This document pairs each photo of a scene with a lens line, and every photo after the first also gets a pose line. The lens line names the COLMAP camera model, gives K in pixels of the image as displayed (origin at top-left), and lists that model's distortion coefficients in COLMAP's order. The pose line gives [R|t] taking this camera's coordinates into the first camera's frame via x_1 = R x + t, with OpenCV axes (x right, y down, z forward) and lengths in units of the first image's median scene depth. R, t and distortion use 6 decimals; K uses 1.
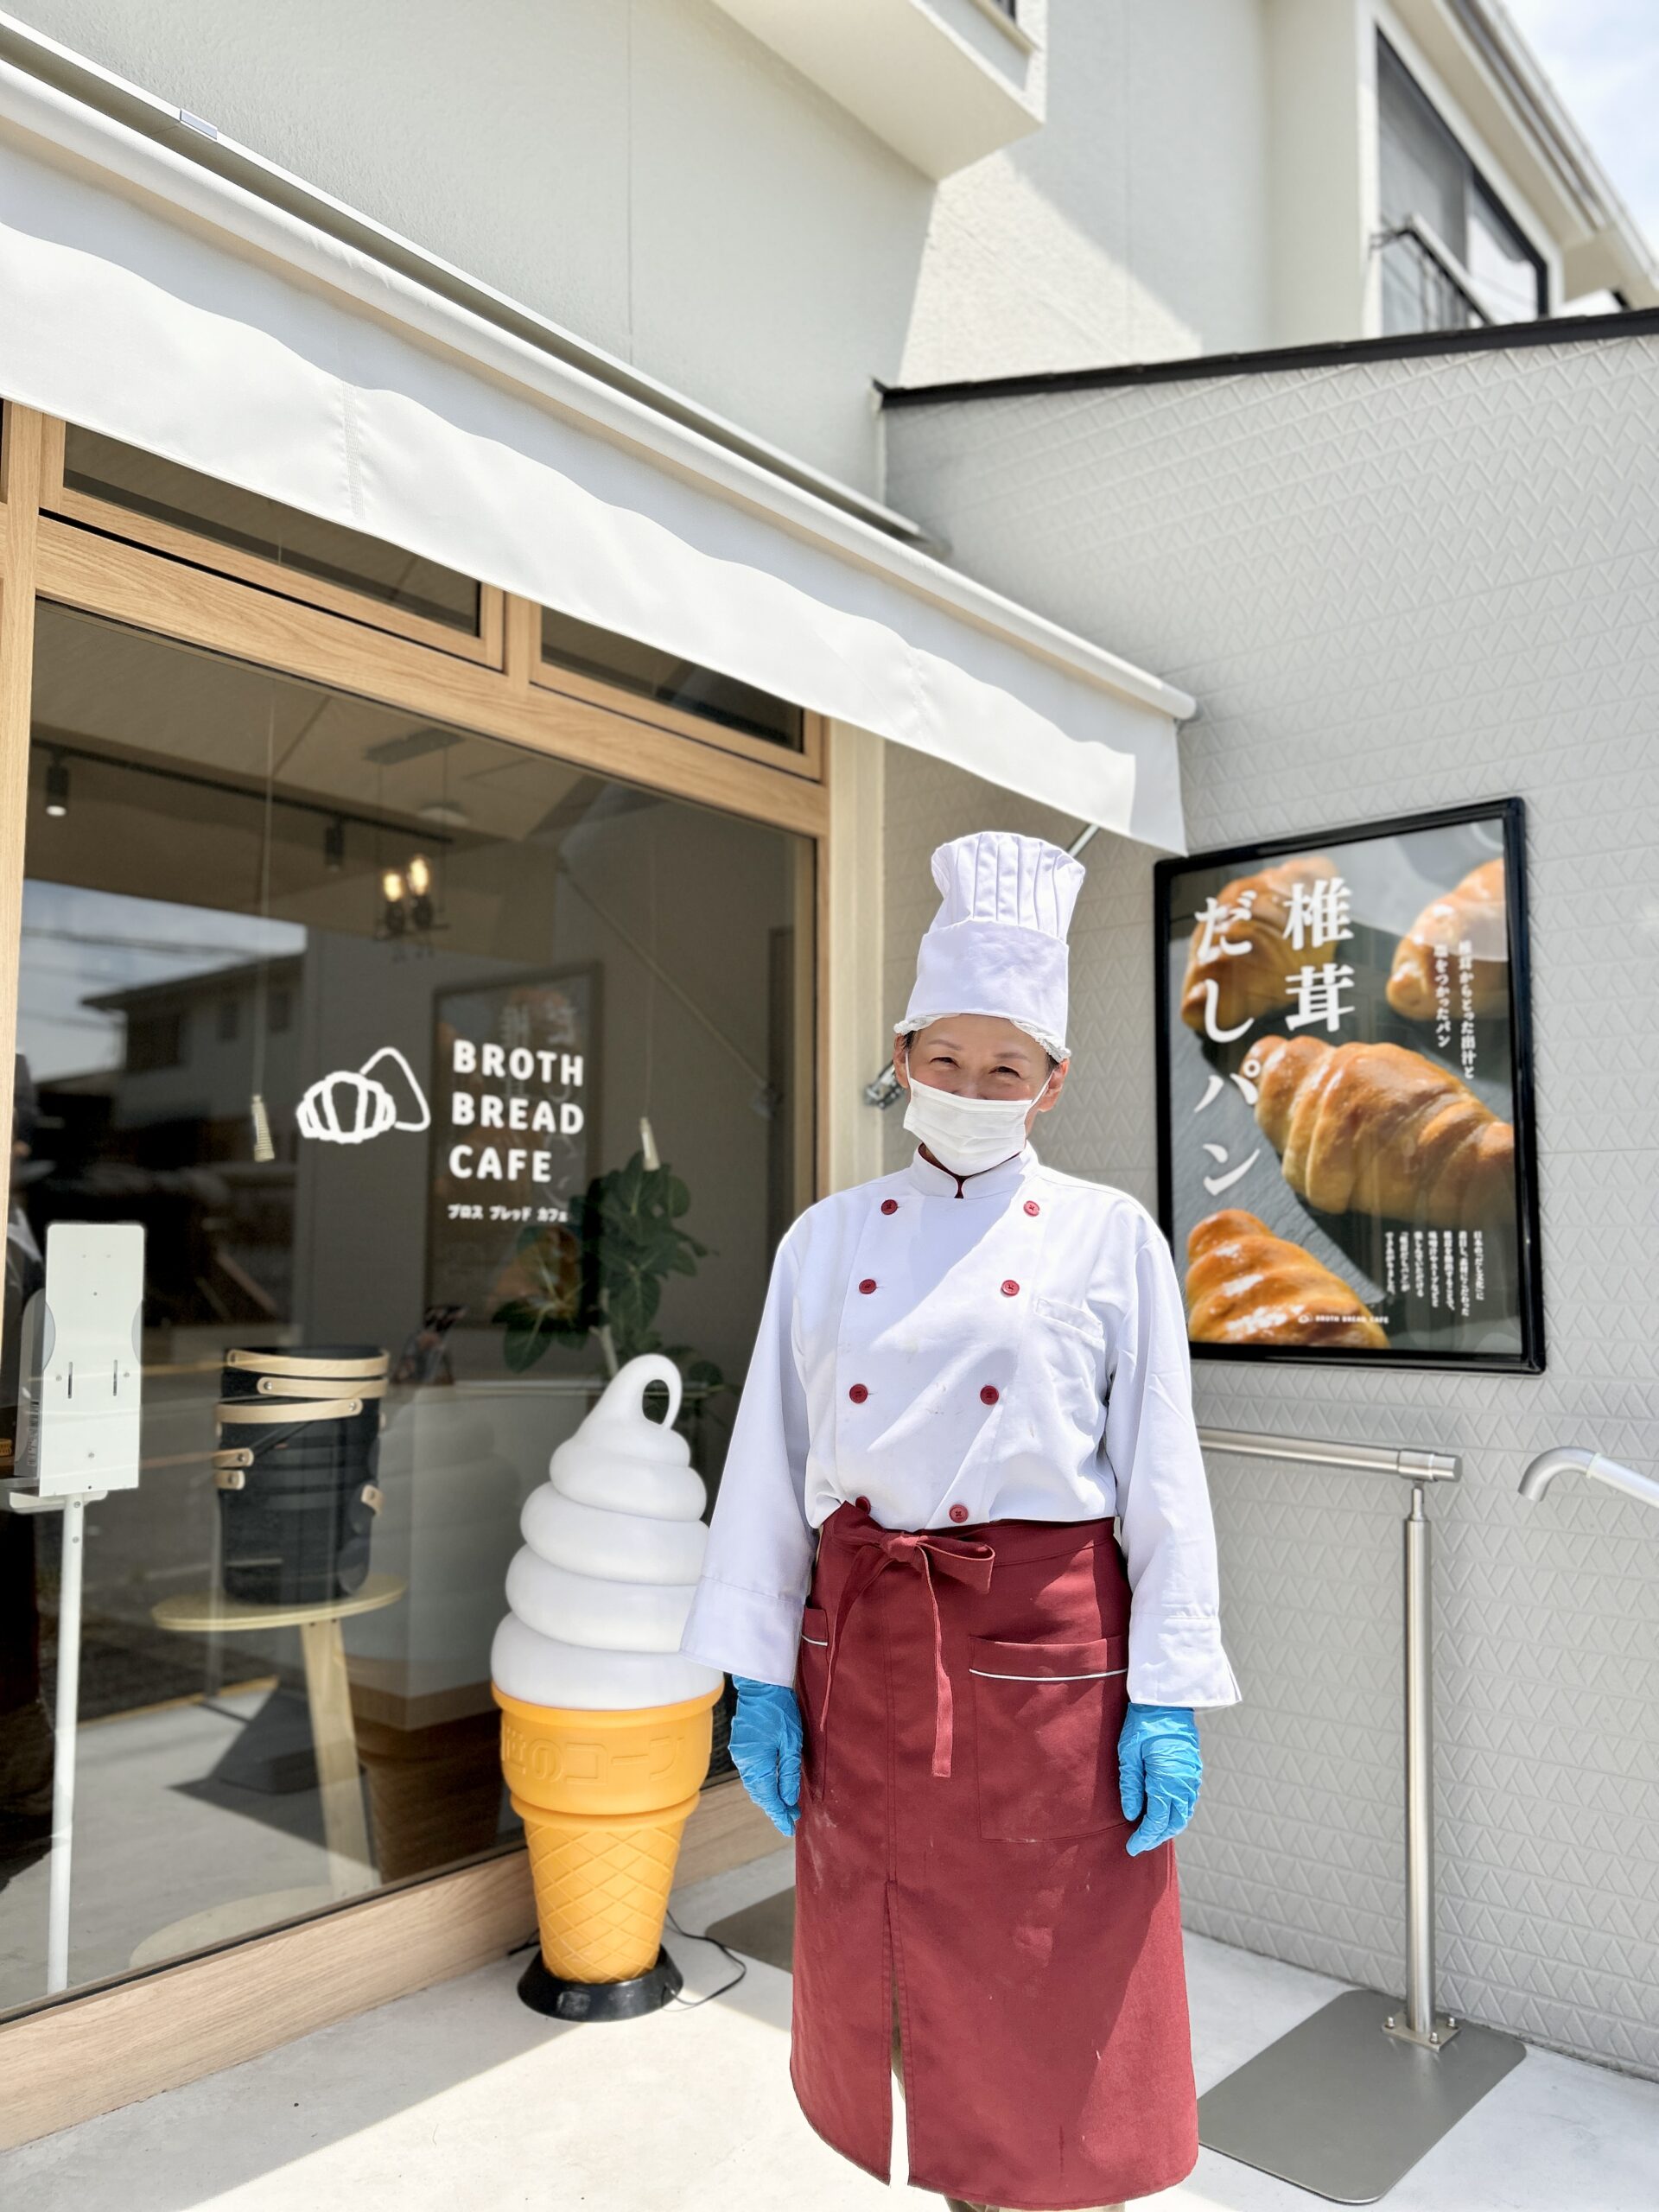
lens RADIAL K [[1661.7, 0, 829.5], [0, 1661.7, 1106.0], [0, 0, 1]] dist [0.033095, -0.036712]
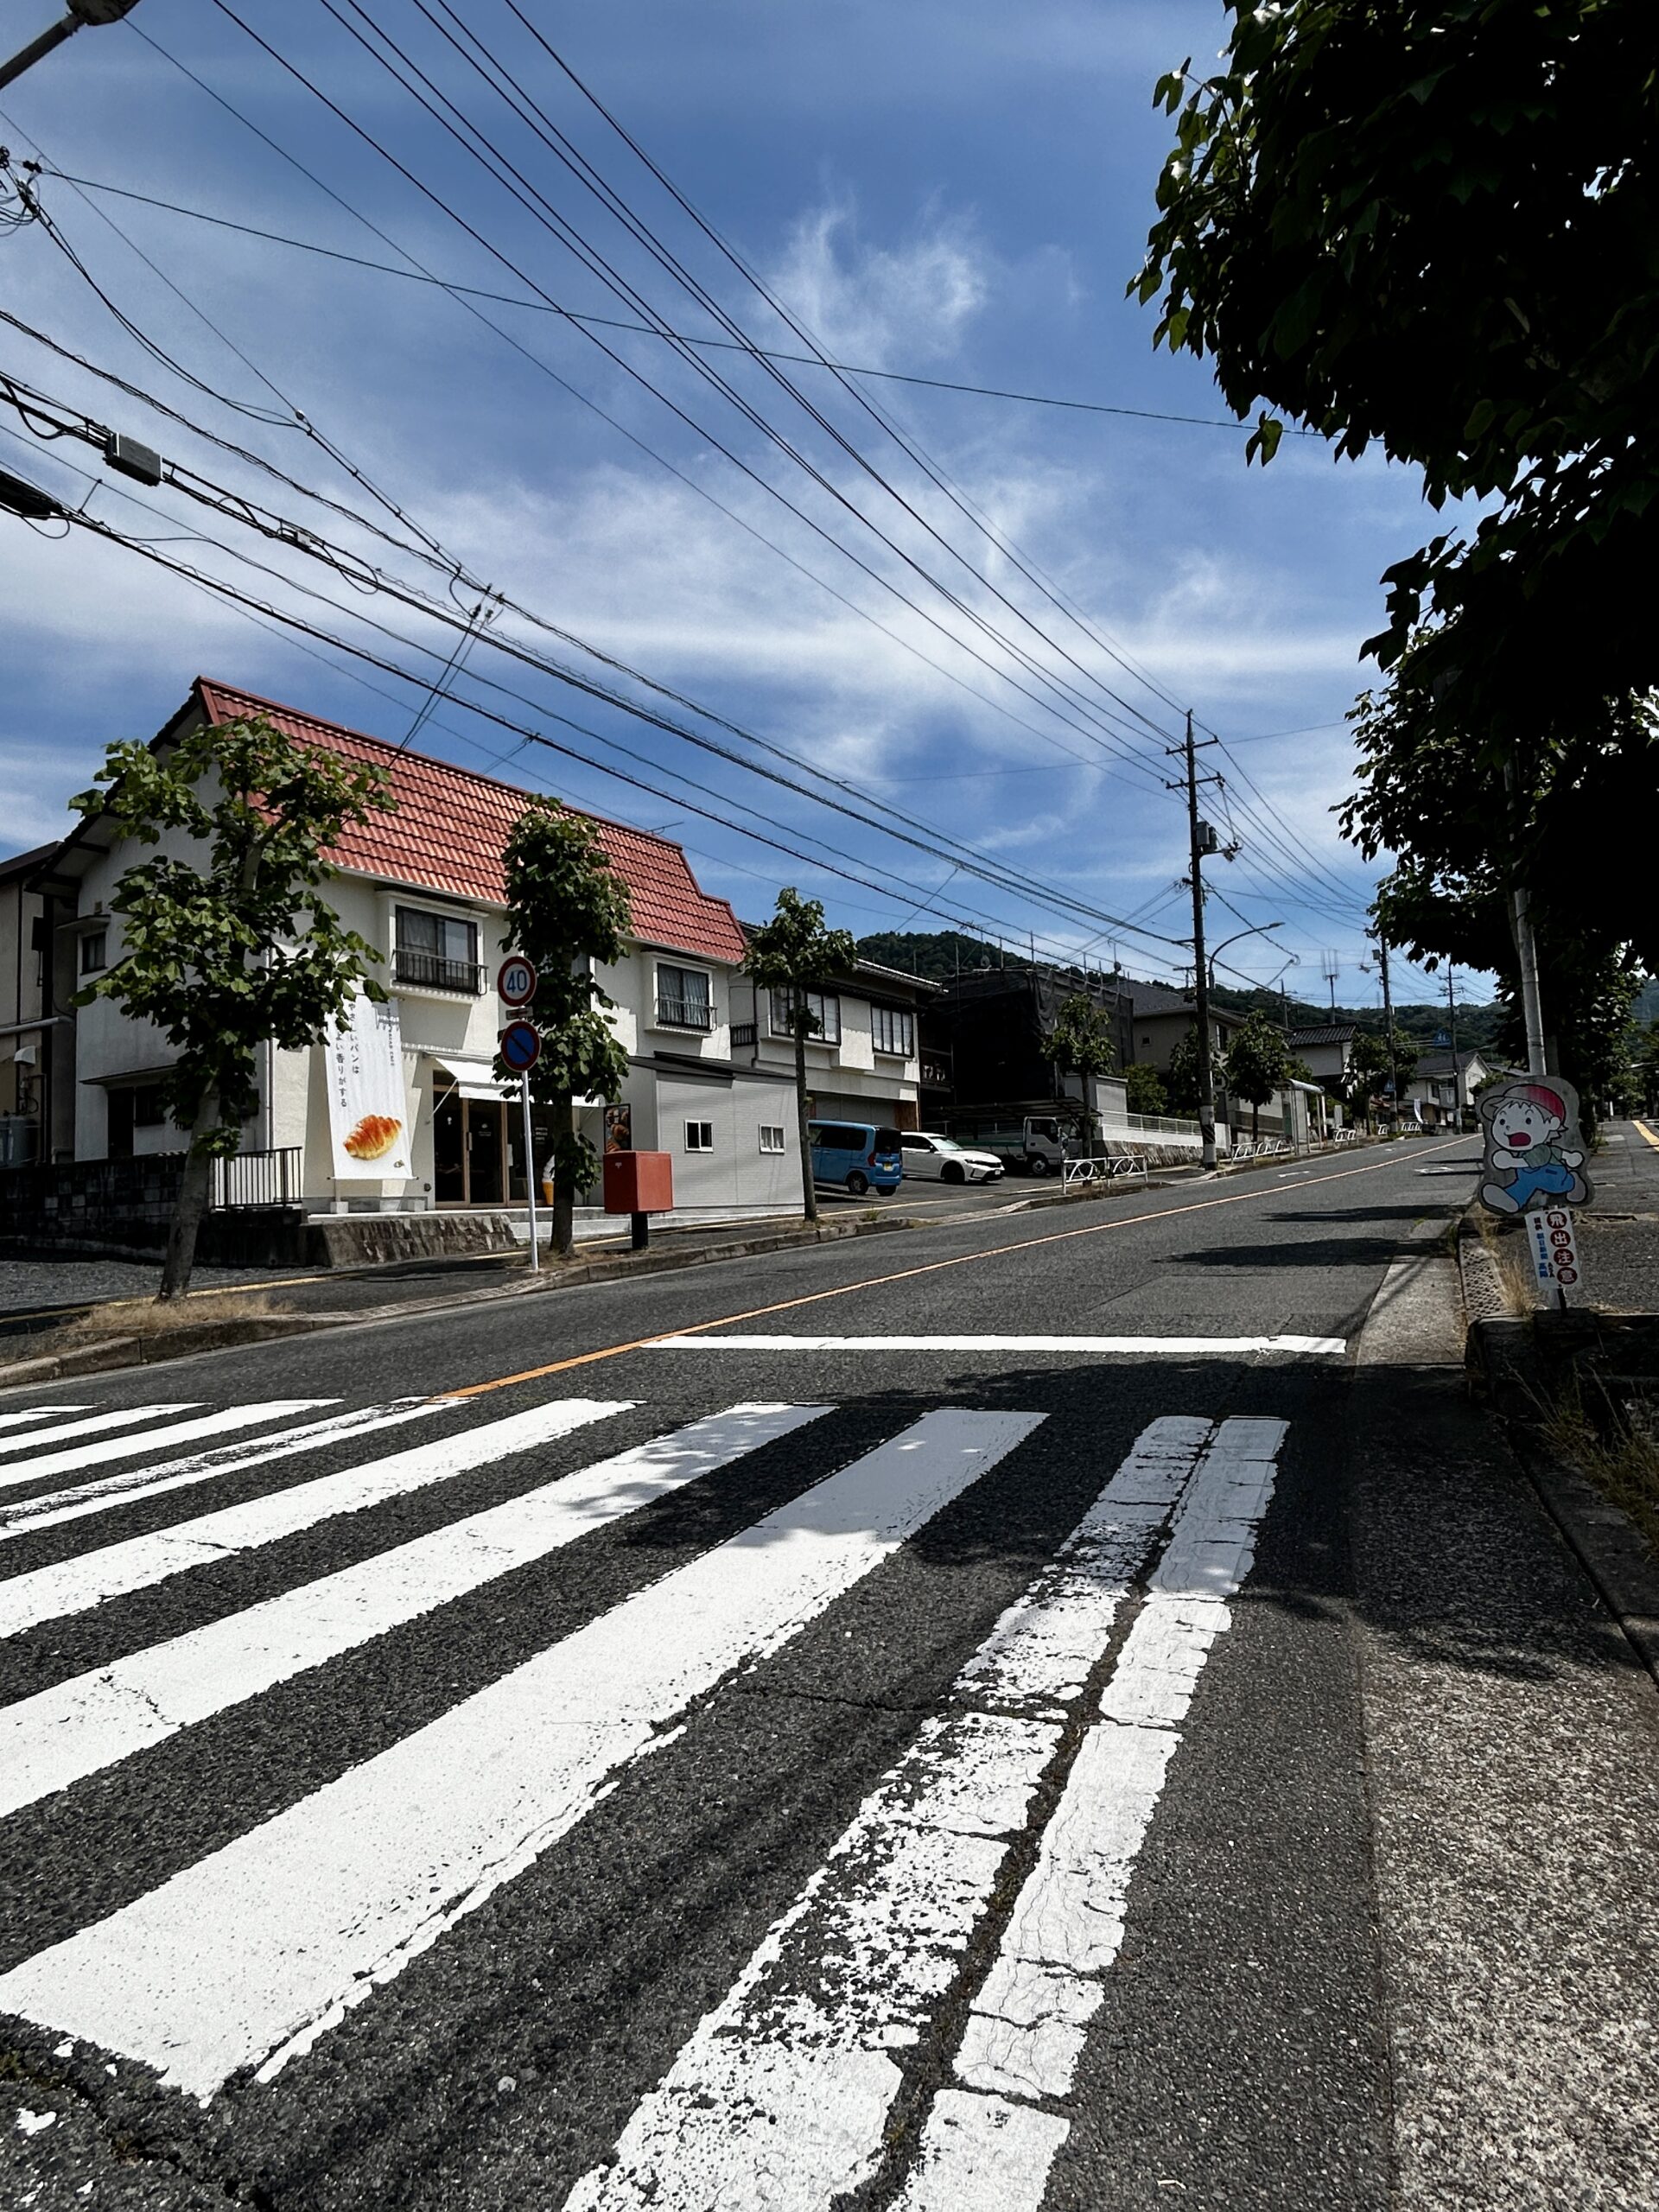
lens RADIAL K [[1239.5, 0, 829.5], [0, 1239.5, 1106.0], [0, 0, 1]] dist [-0.000004, -0.000013]
pose [[0.989055, -0.032021, 0.144033, 0.510781], [0.030572, 0.999457, 0.012257, -0.216566], [-0.144348, -0.007720, 0.989497, -7.249551]]
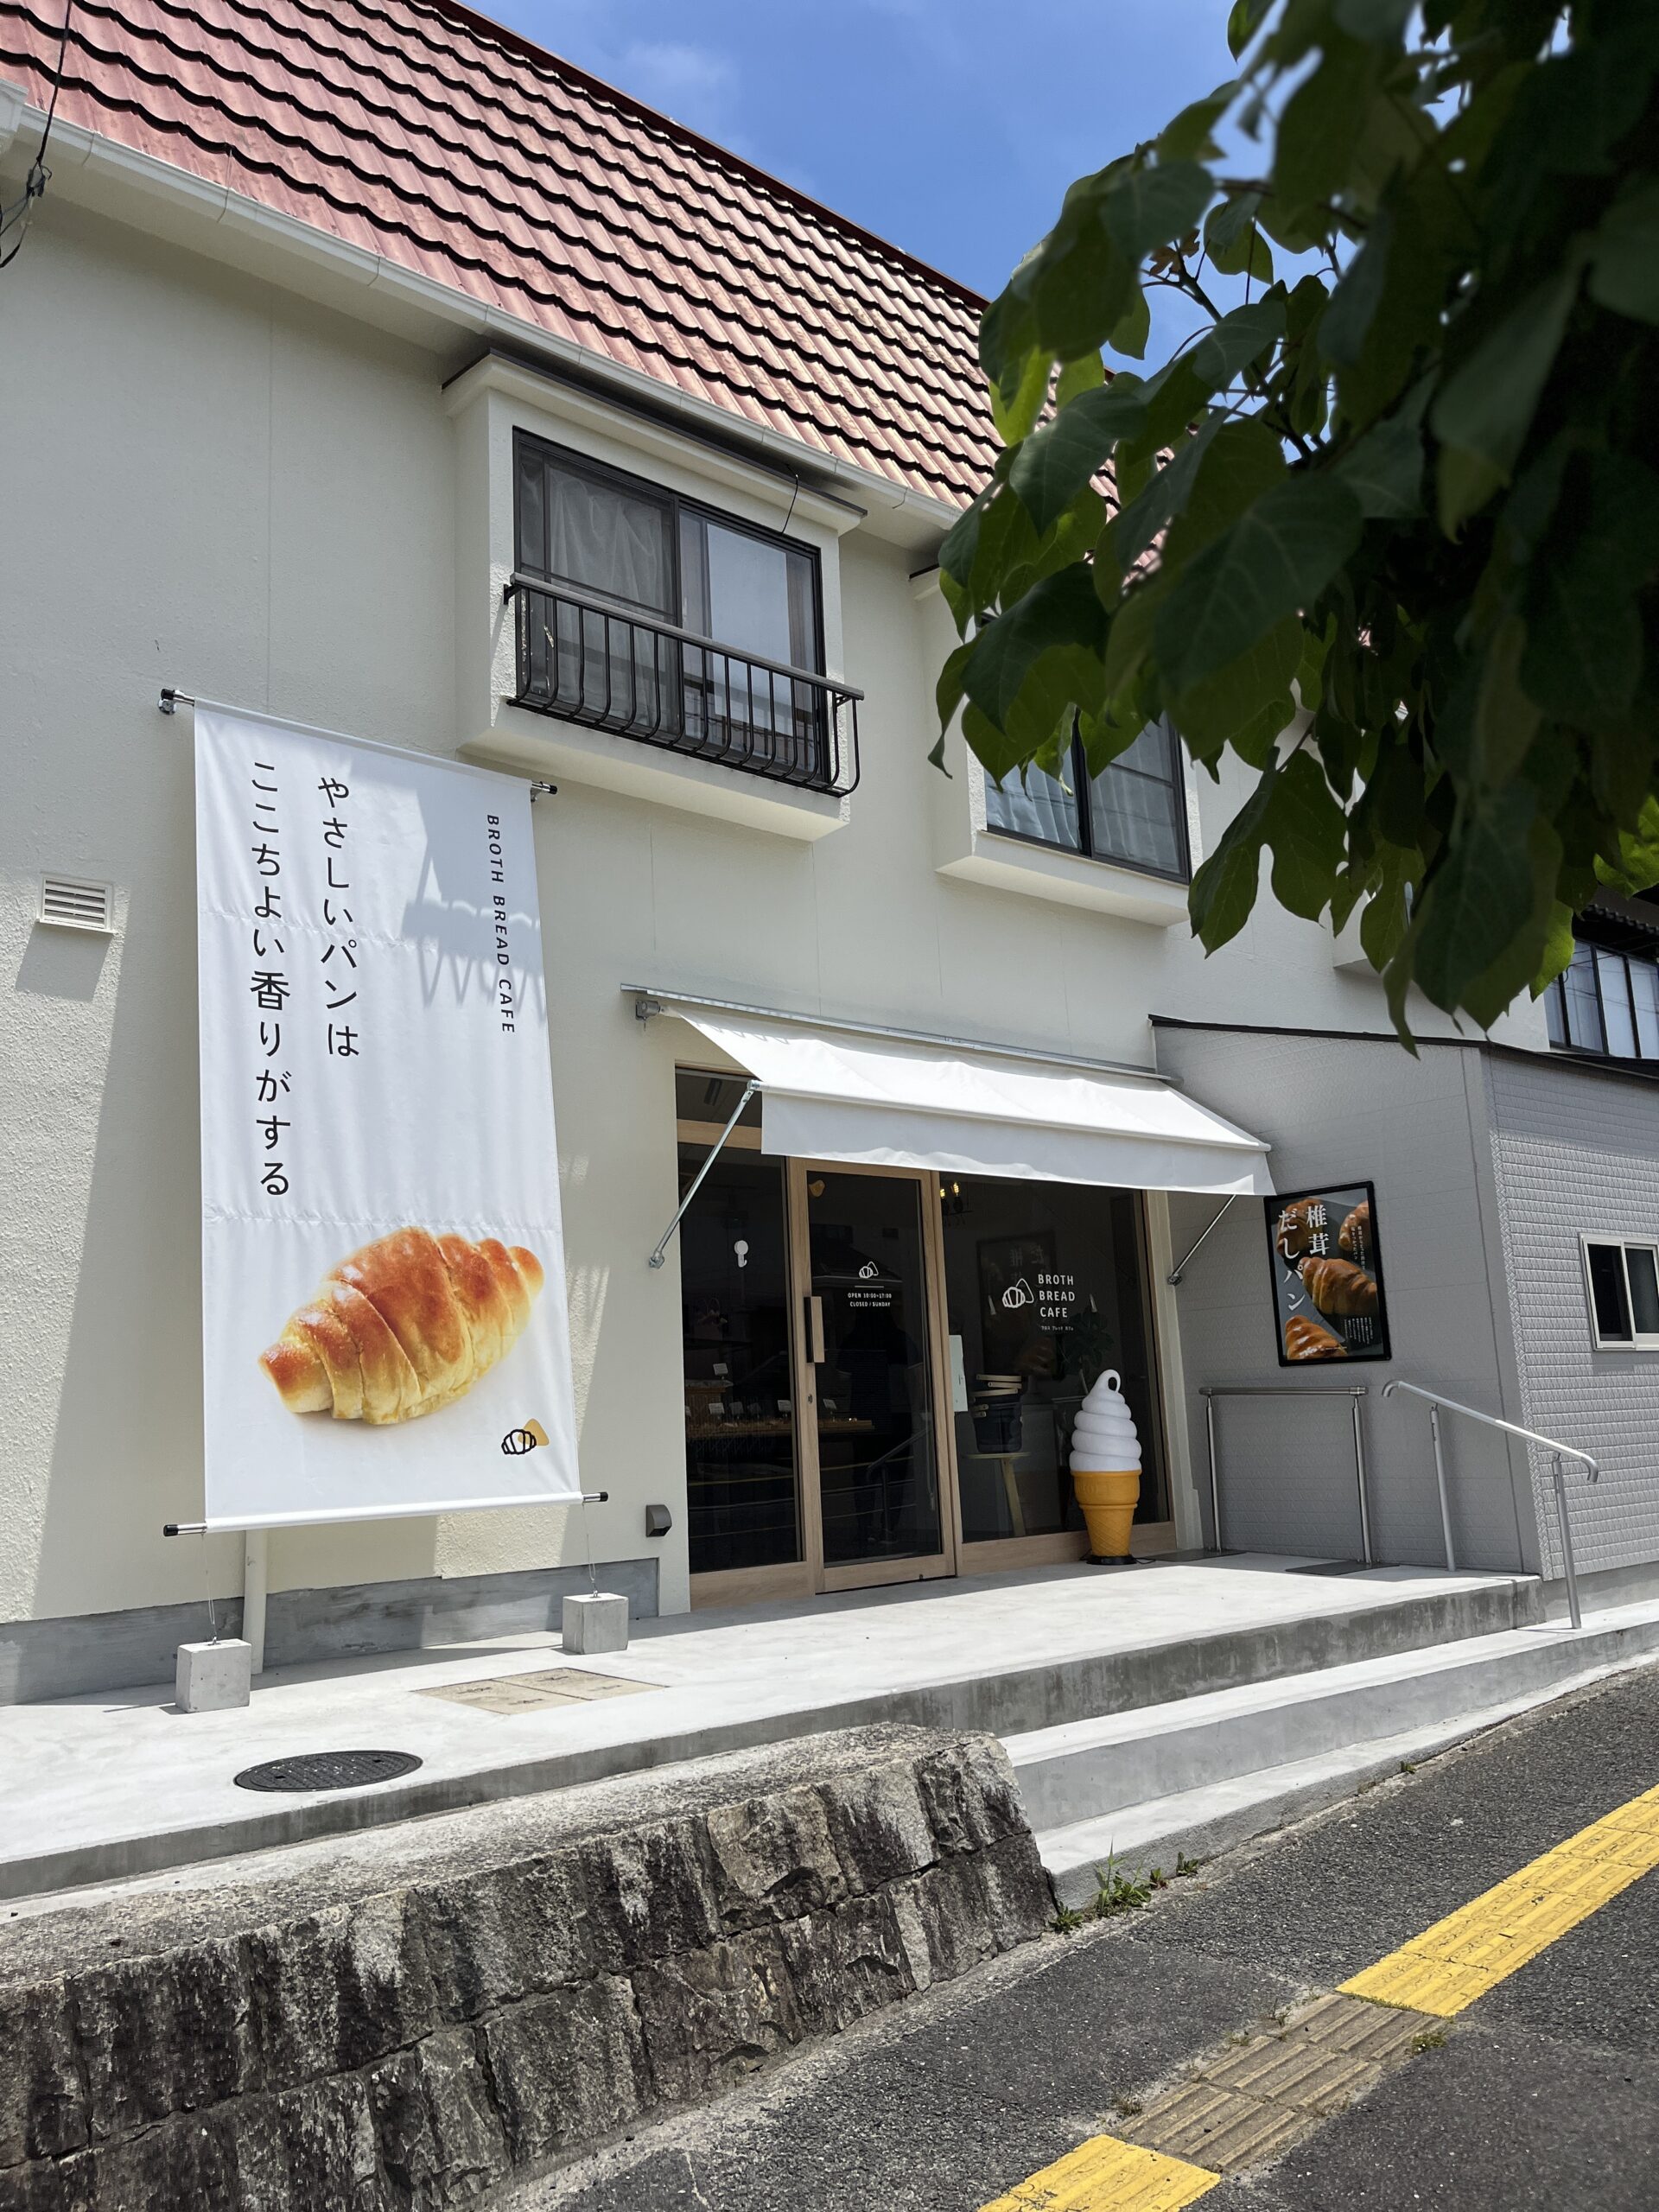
lens RADIAL K [[1662.6, 0, 817.6], [0, 1662.6, 1120.6], [0, 0, 1]] dist [0.036800, -0.004101]
pose [[0.985812, -0.071765, -0.151739, -0.135239], [0.059645, 0.994765, -0.082973, -0.091810], [0.156899, 0.072745, 0.984932, -2.205709]]
